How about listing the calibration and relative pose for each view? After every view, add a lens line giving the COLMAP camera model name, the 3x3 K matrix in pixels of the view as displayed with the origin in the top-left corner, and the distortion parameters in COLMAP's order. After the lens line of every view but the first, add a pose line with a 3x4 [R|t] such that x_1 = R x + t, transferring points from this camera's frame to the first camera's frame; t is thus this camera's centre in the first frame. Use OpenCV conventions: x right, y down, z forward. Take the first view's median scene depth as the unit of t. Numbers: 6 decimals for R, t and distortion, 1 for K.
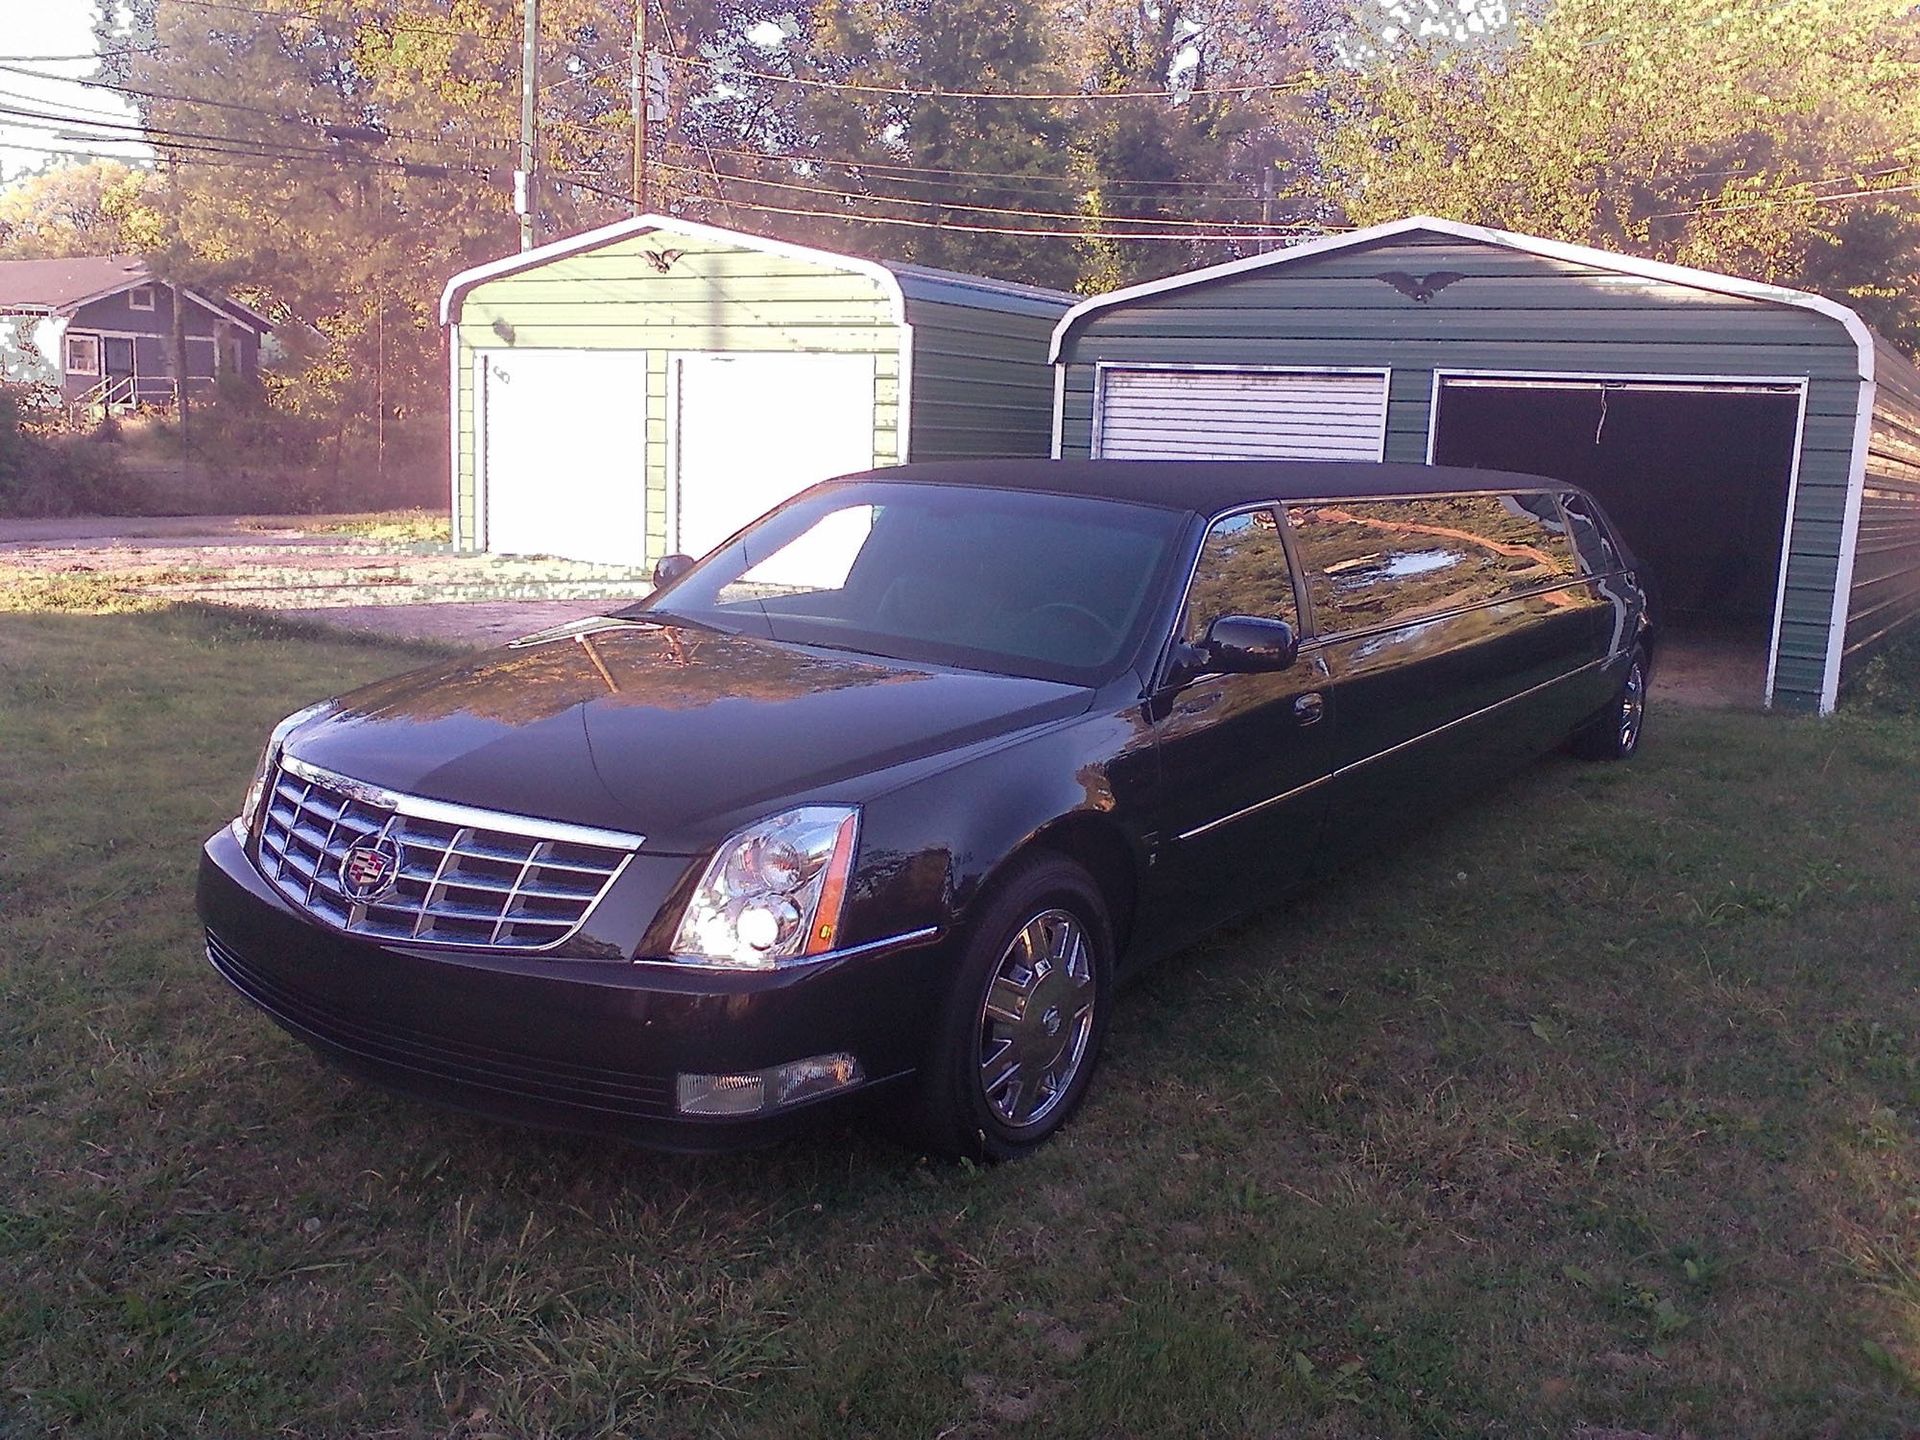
lens RADIAL K [[1683.9, 0, 960.0], [0, 1683.9, 720.0], [0, 0, 1]] dist [-0.000152, 0.000671]
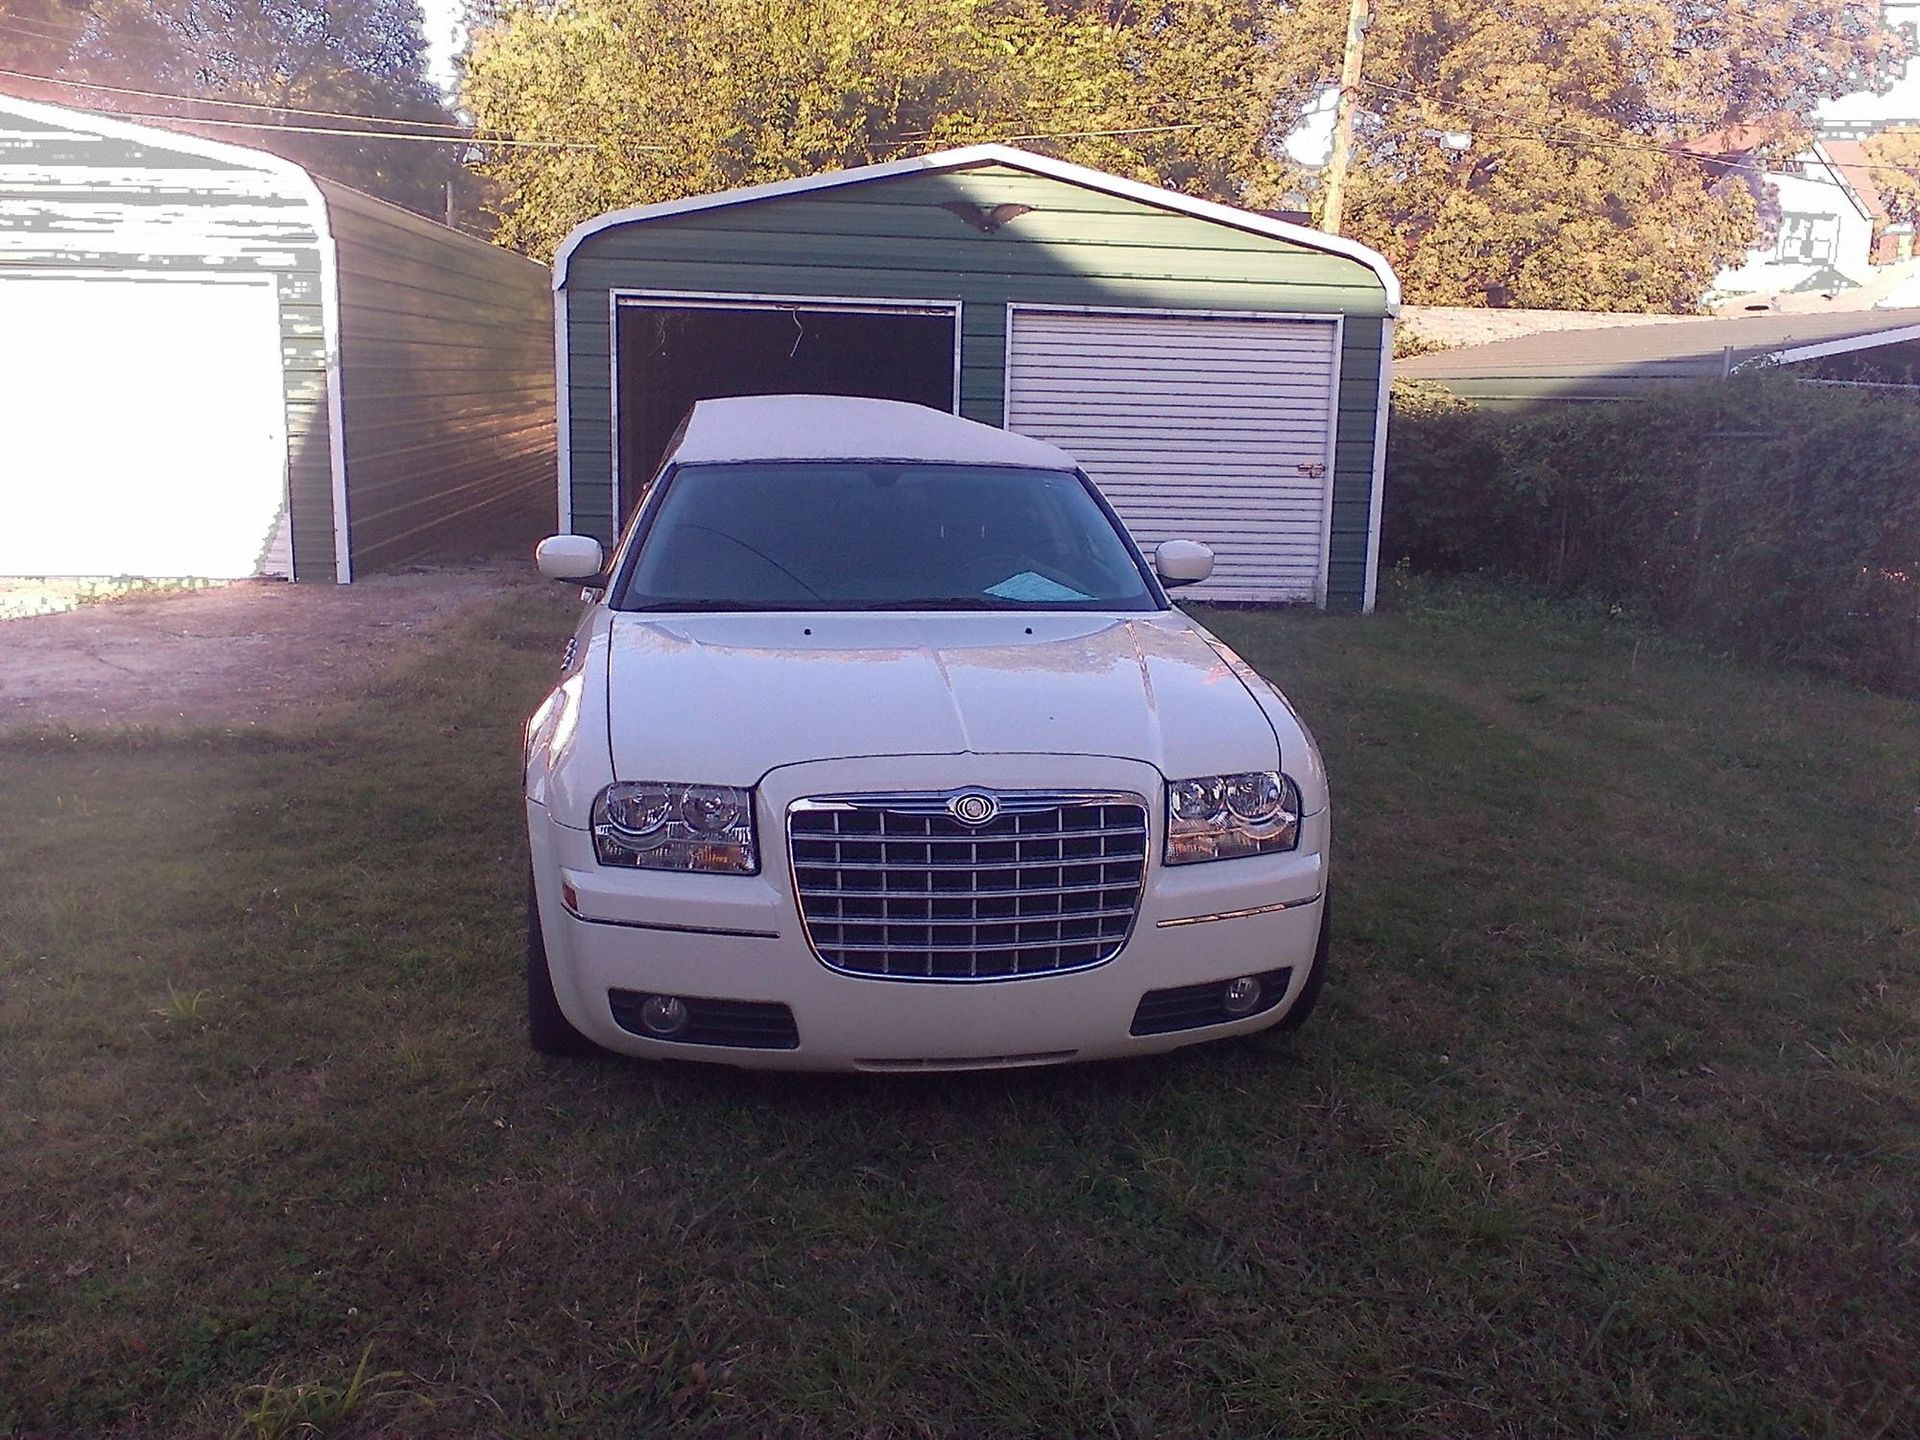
lens RADIAL K [[1668.2, 0, 951.9], [0, 1668.2, 729.8], [0, 0, 1]] dist [0.003353, -0.013074]
pose [[0.778071, -0.151548, 0.609622, -0.168661], [0.114454, 0.988420, 0.099635, -0.027690], [-0.617662, -0.007750, 0.786405, 0.110564]]
